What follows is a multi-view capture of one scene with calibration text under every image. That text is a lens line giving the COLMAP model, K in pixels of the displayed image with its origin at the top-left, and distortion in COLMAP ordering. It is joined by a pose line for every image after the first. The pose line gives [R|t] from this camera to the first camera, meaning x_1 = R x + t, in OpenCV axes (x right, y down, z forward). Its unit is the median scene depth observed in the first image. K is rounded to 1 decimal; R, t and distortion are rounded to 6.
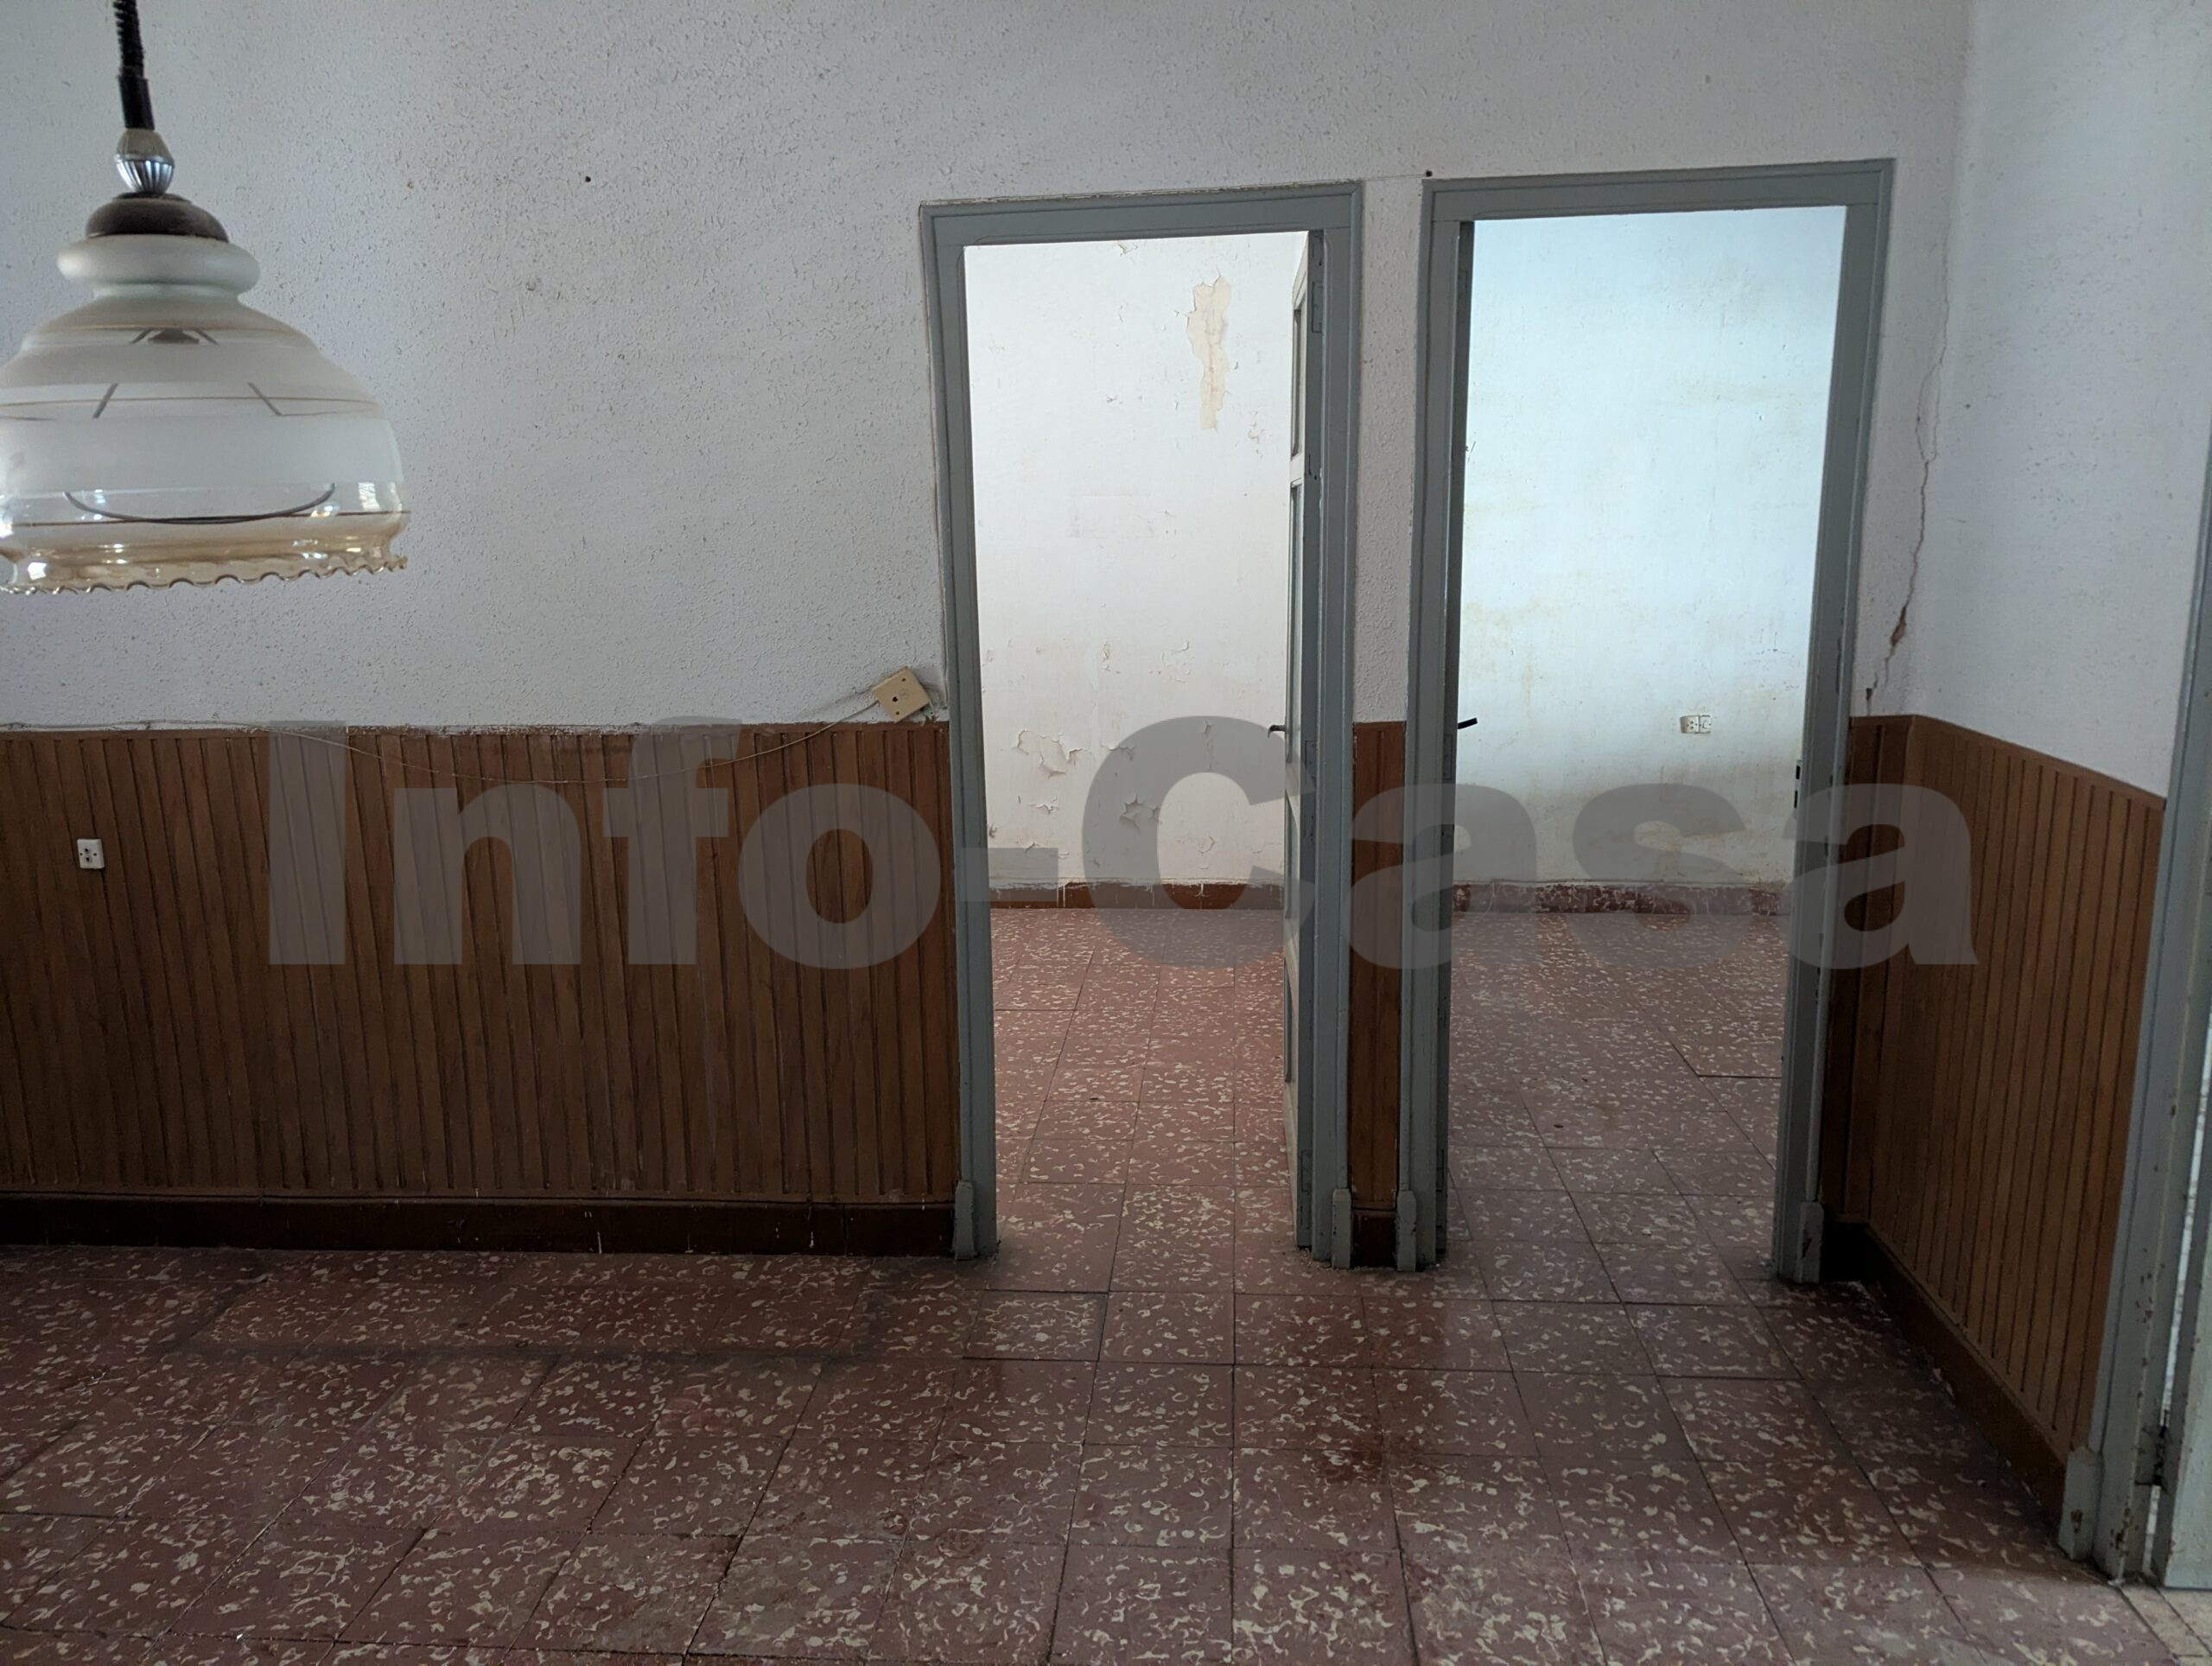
lens RADIAL K [[1550.3, 0, 1122.0], [0, 1550.3, 834.0], [0, 0, 1]] dist [0.053941, -0.038965]
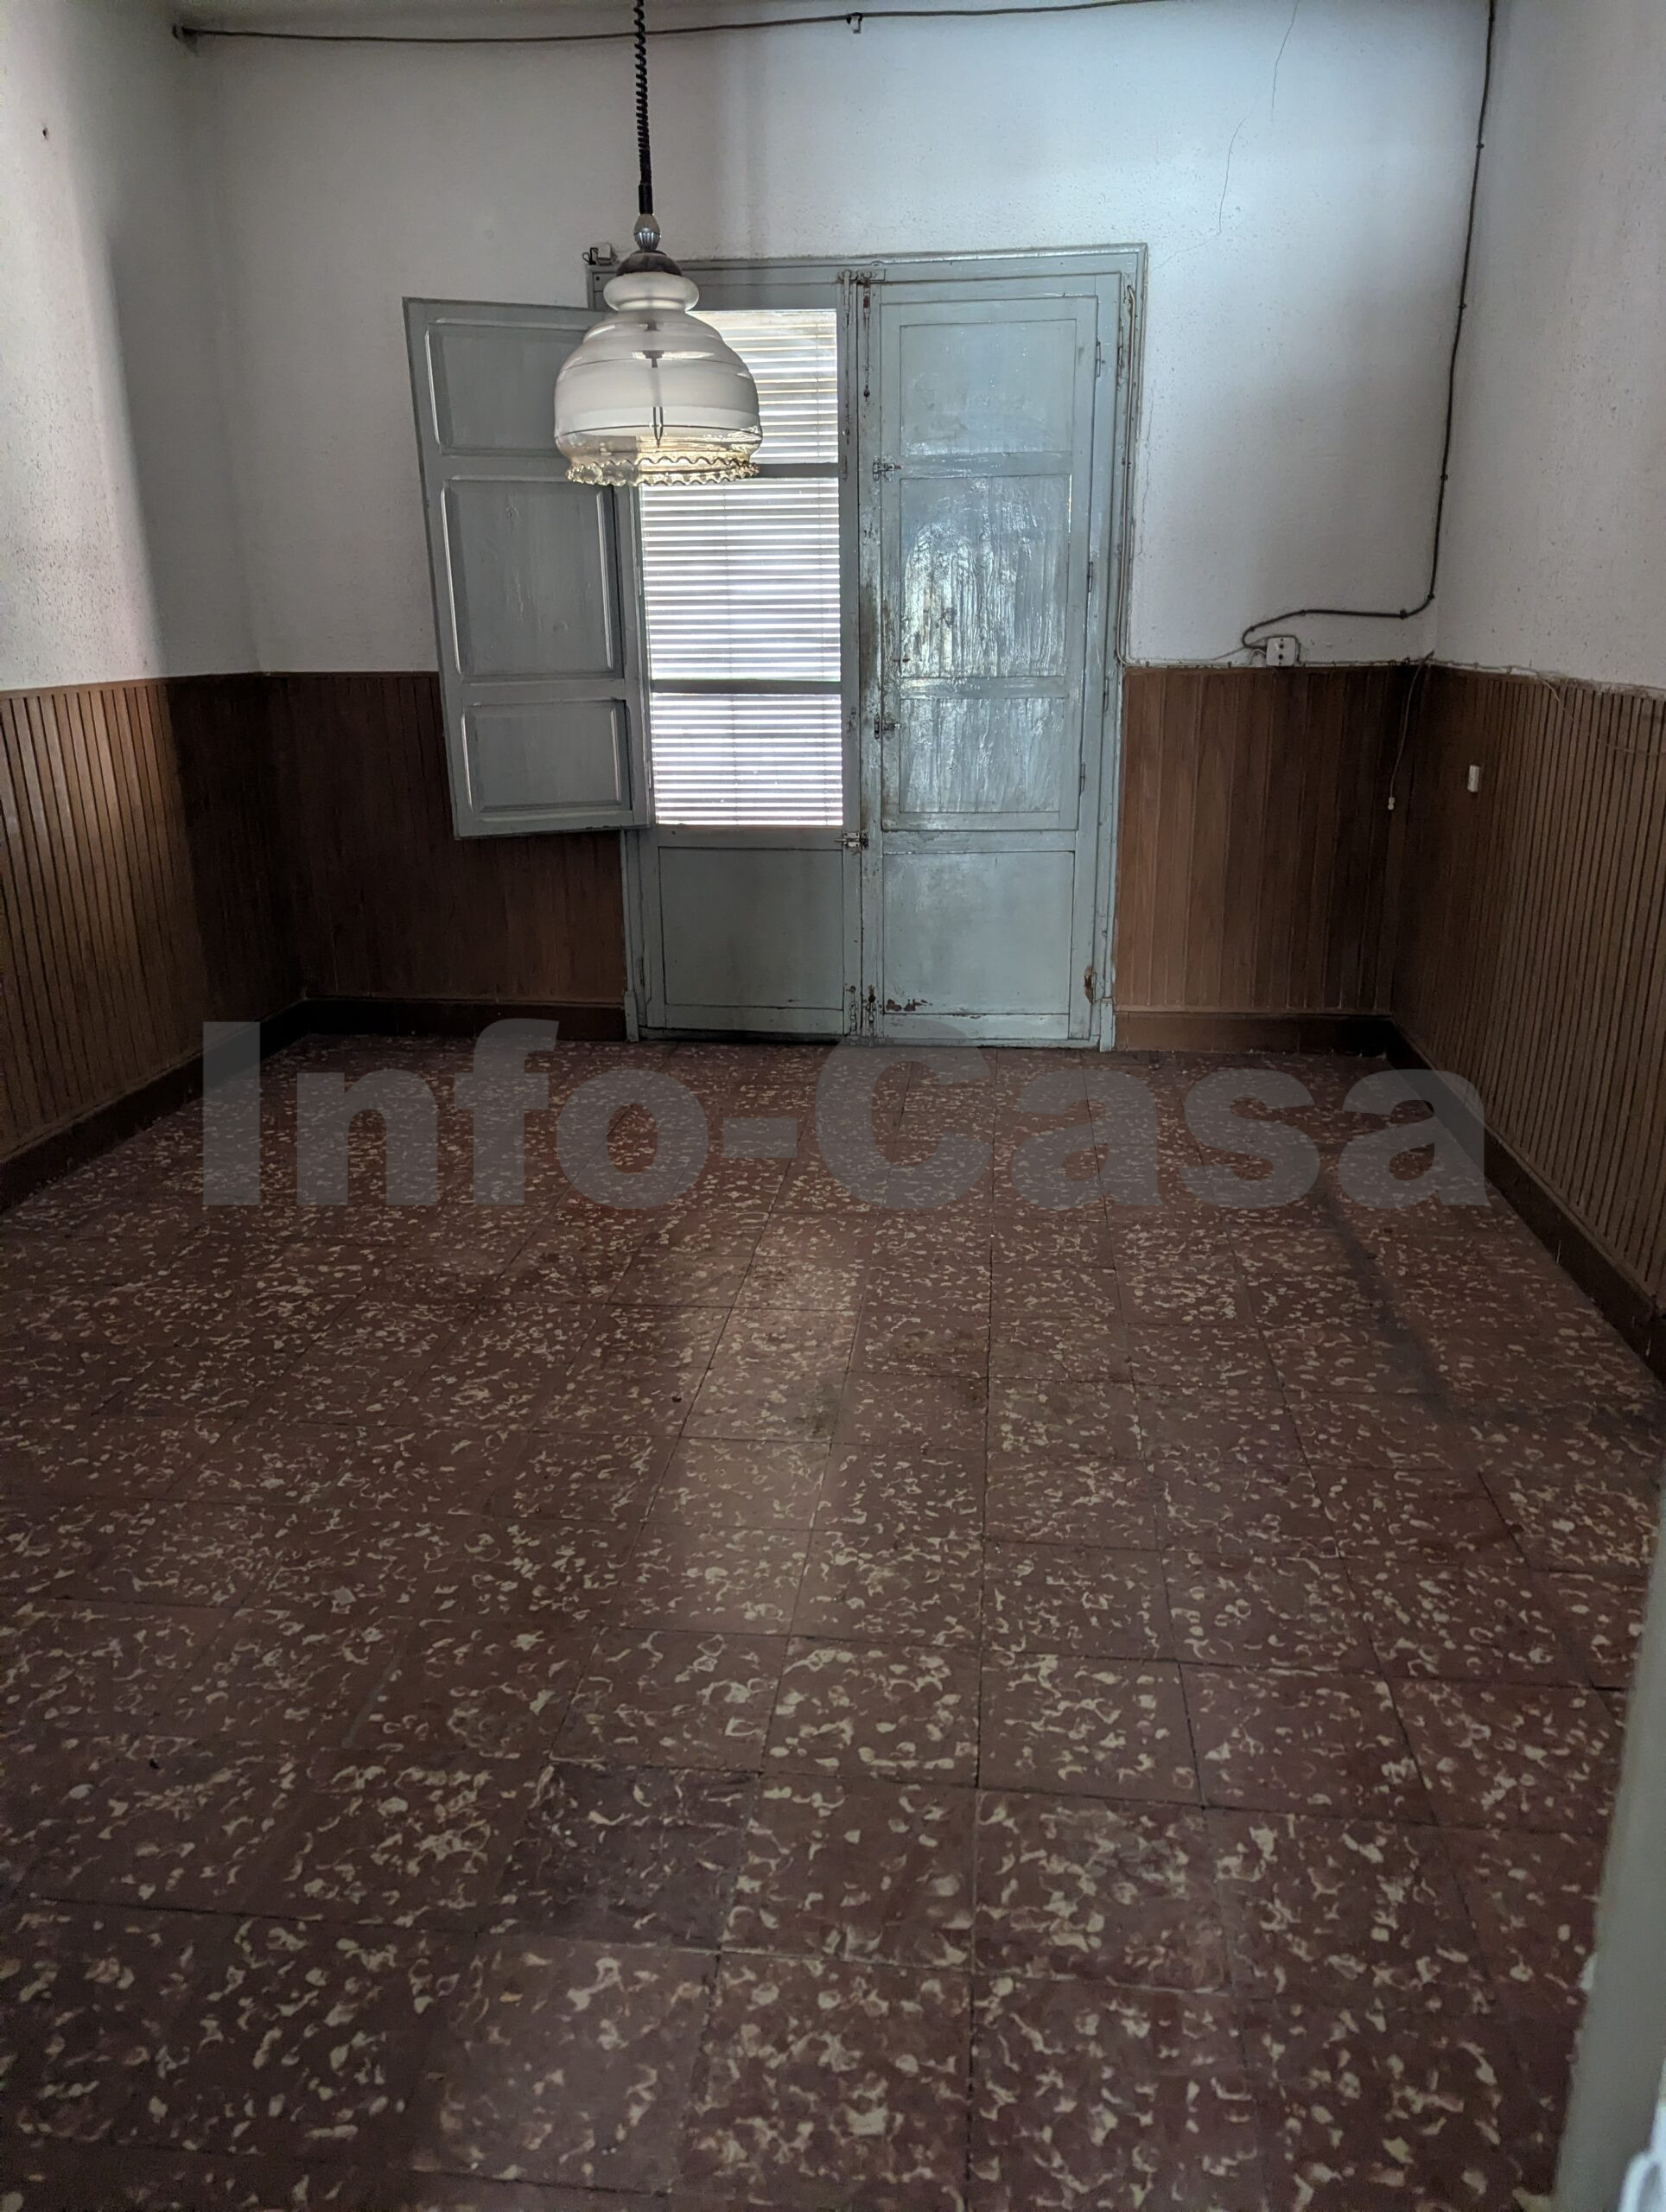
lens RADIAL K [[1550.3, 0, 844.5], [0, 1550.3, 1087.5], [0, 0, 1]] dist [0.053941, -0.038965]
pose [[-0.032638, 0.306611, -0.951275, 0.635293], [-0.194114, 0.931714, 0.306966, -0.045830], [0.980436, 0.194674, 0.029108, 0.598774]]
